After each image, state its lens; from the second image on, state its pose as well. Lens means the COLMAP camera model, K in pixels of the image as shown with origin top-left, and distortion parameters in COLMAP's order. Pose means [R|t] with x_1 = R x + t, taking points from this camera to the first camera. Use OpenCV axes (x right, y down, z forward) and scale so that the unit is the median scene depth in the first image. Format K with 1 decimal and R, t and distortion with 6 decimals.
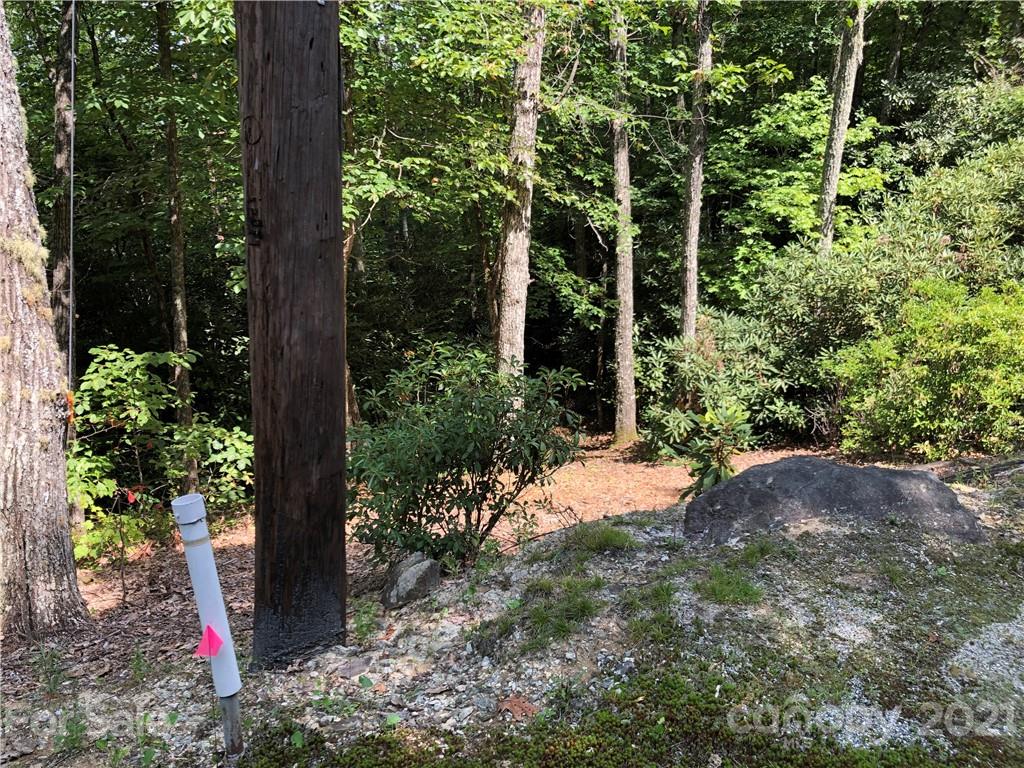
lens RADIAL K [[839.4, 0, 512.0], [0, 839.4, 384.0], [0, 0, 1]] dist [0.040797, -0.003305]
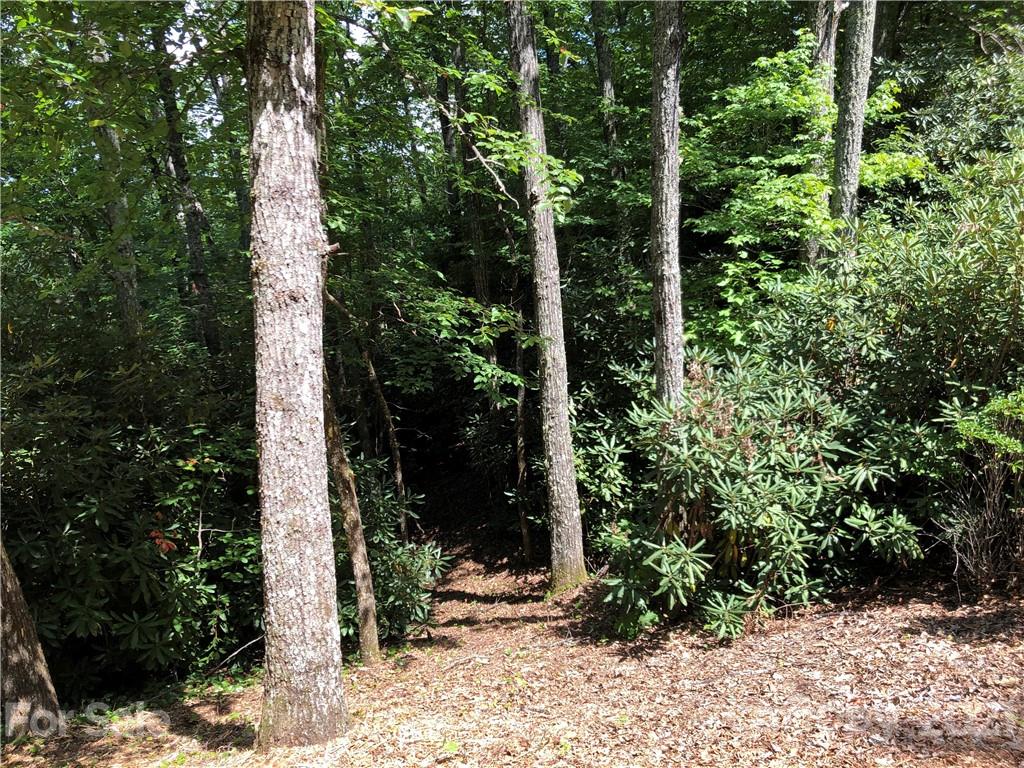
lens RADIAL K [[861.3, 0, 512.0], [0, 861.3, 384.0], [0, 0, 1]] dist [0.006816, -0.001958]
pose [[0.994104, -0.048669, 0.096890, 0.043528], [0.060613, 0.990377, -0.124419, -0.002461], [-0.089902, 0.129559, 0.987488, 0.399374]]
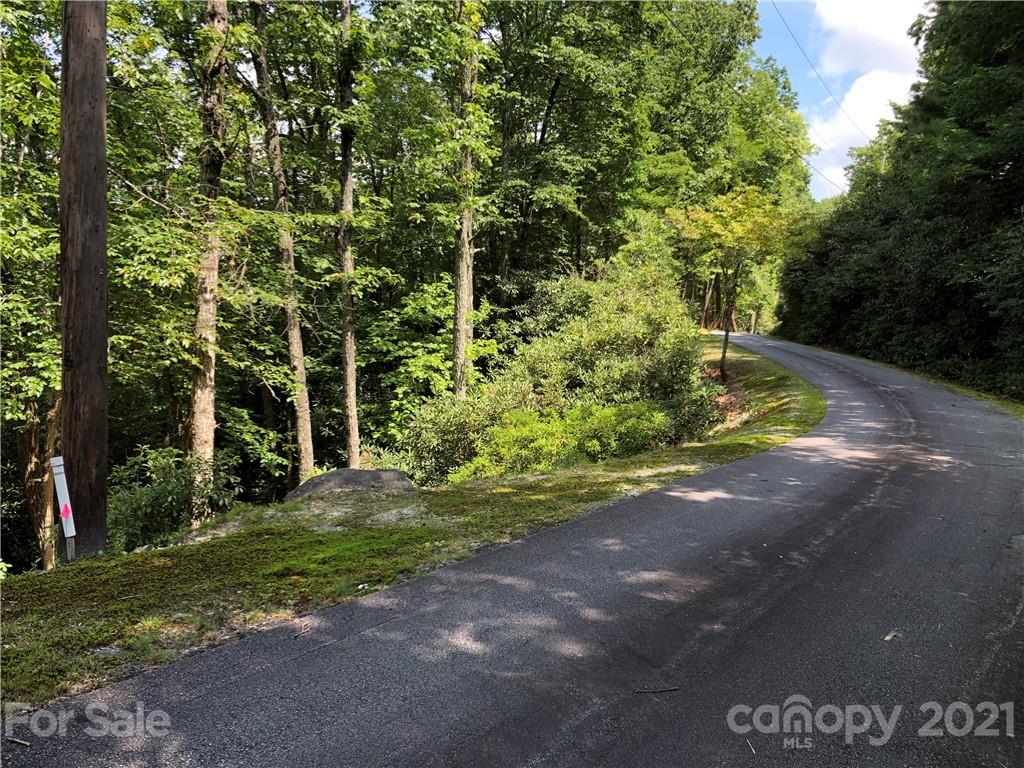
lens RADIAL K [[839.4, 0, 512.0], [0, 839.4, 384.0], [0, 0, 1]] dist [0.040797, -0.003305]
pose [[0.940347, -0.040078, 0.337848, 0.009530], [0.107211, 0.977350, -0.182463, 0.067284], [-0.322883, 0.207799, 0.923345, -0.244449]]
